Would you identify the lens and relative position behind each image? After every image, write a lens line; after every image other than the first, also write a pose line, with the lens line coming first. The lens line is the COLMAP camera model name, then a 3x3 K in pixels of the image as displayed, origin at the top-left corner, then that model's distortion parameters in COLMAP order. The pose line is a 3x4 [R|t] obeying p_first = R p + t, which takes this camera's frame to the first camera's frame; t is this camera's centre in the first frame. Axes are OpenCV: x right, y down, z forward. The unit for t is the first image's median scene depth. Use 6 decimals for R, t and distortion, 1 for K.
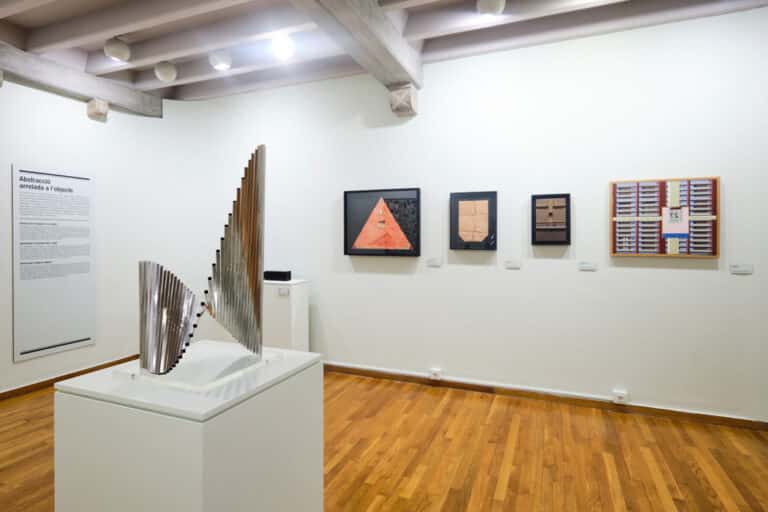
lens RADIAL K [[417.7, 0, 384.4], [0, 417.7, 245.9], [0, 0, 1]] dist [0.002234, 0.000189]
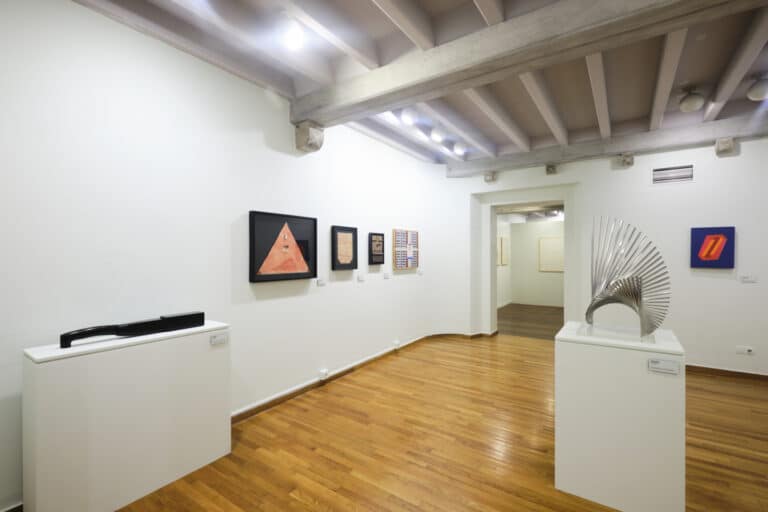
lens RADIAL K [[347.9, 0, 384.0], [0, 347.9, 256.0], [0, 0, 1]] dist [-0.000432, -0.000014]
pose [[0.213958, -0.010410, 0.976787, -0.891039], [0.013745, 0.999876, 0.007645, -0.043726], [-0.976746, 0.011791, 0.214075, 0.669686]]
